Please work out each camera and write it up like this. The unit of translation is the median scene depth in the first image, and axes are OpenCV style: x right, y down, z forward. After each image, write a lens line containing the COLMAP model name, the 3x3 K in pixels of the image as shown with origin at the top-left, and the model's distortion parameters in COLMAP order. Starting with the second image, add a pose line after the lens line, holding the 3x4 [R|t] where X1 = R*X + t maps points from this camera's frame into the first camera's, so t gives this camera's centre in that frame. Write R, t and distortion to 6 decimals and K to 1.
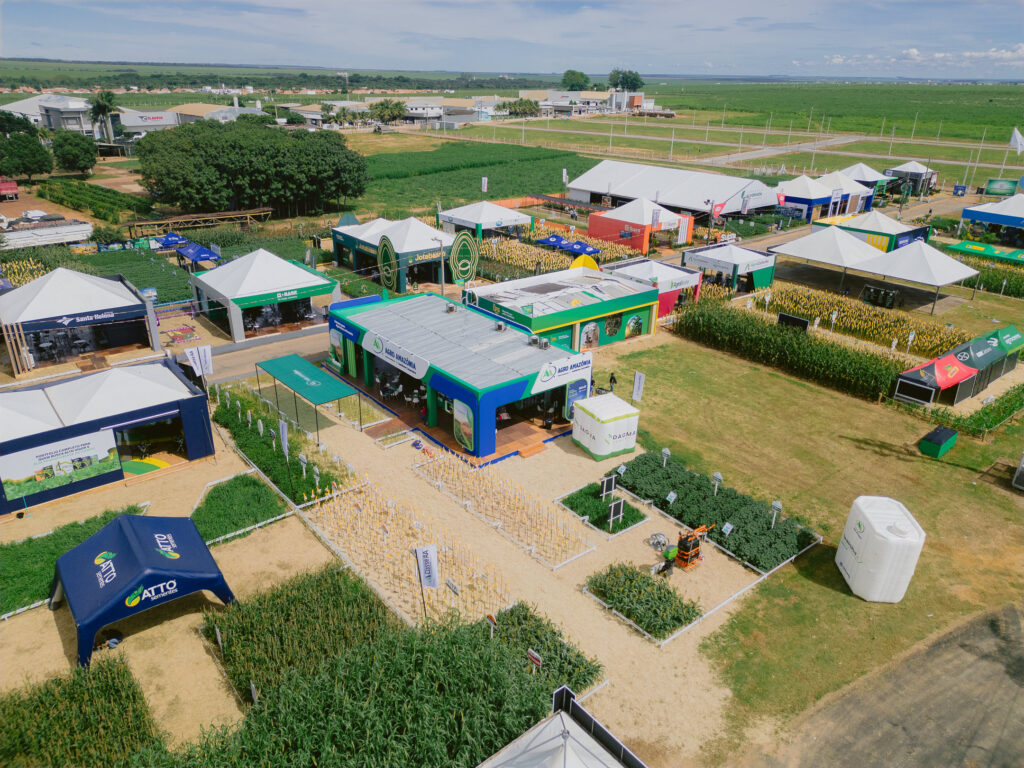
lens RADIAL K [[746.7, 0, 512.0], [0, 746.7, 376.5], [0, 0, 1]] dist [0.040616, -0.029083]
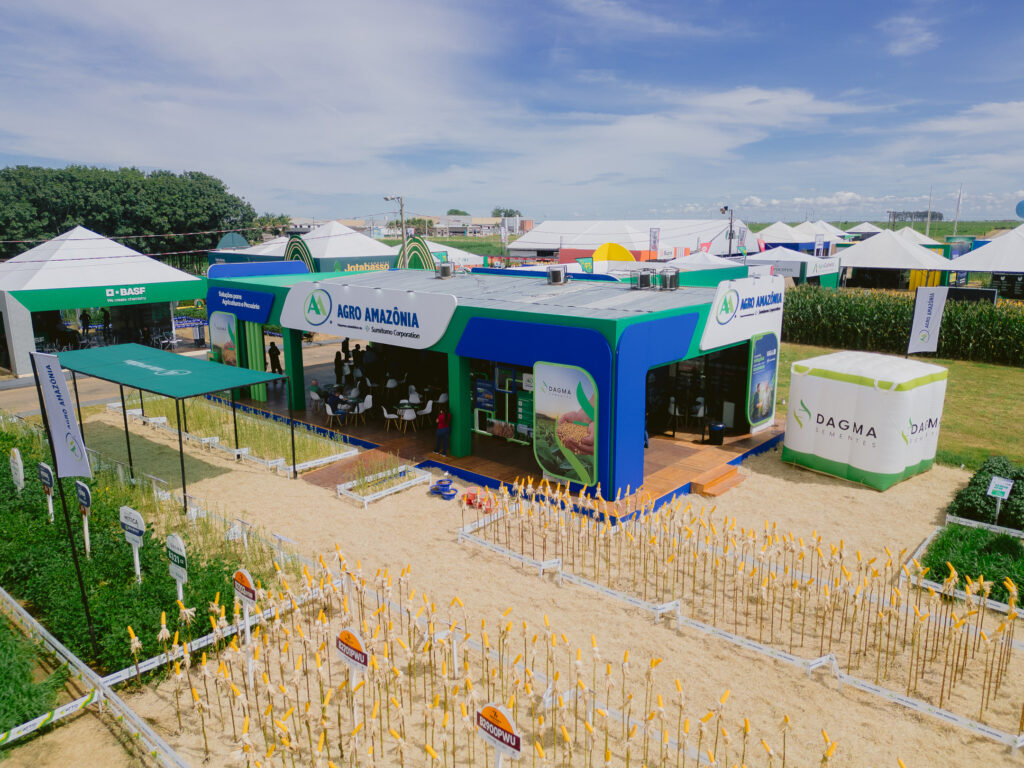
lens RADIAL K [[746.7, 0, 514.6], [0, 746.7, 387.6], [0, 0, 1]] dist [0.040616, -0.029083]
pose [[0.985686, -0.056347, 0.158894, -0.146894], [0.084166, 0.981107, -0.174200, 0.108272], [-0.146076, 0.185080, 0.971806, 0.576326]]
